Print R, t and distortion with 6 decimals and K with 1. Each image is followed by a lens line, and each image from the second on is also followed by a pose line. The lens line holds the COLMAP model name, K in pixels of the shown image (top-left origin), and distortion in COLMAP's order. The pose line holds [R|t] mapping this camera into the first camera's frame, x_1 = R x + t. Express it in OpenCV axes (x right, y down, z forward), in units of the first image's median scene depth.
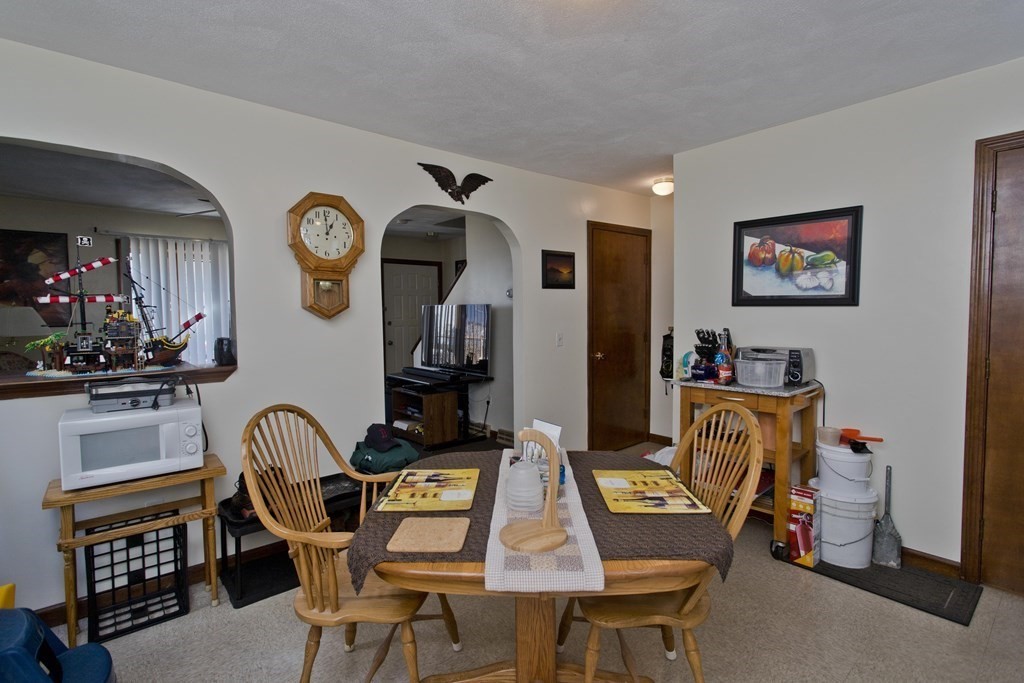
lens RADIAL K [[492.6, 0, 513.1], [0, 492.6, 336.9], [0, 0, 1]] dist [0.004653, 0.000782]
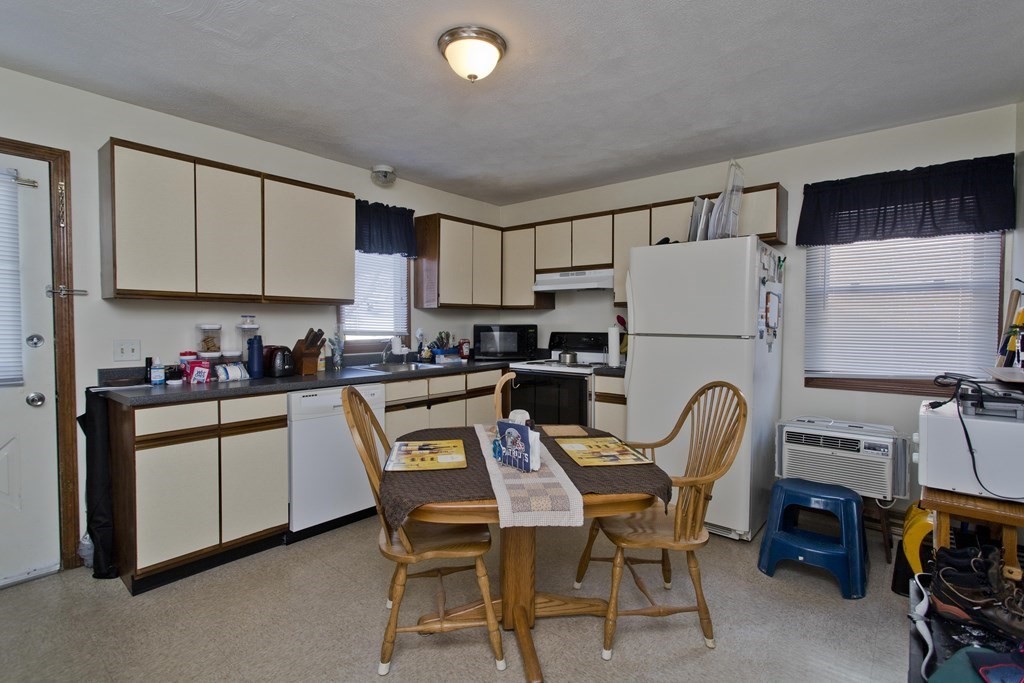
lens RADIAL K [[482.7, 0, 507.9], [0, 482.7, 336.9], [0, 0, 1]] dist [0.009422, 0.000812]
pose [[-0.987916, 0.012014, -0.154524, 0.153061], [-0.000729, 0.996620, 0.082149, -0.046692], [0.154988, 0.081269, -0.984568, 1.323213]]
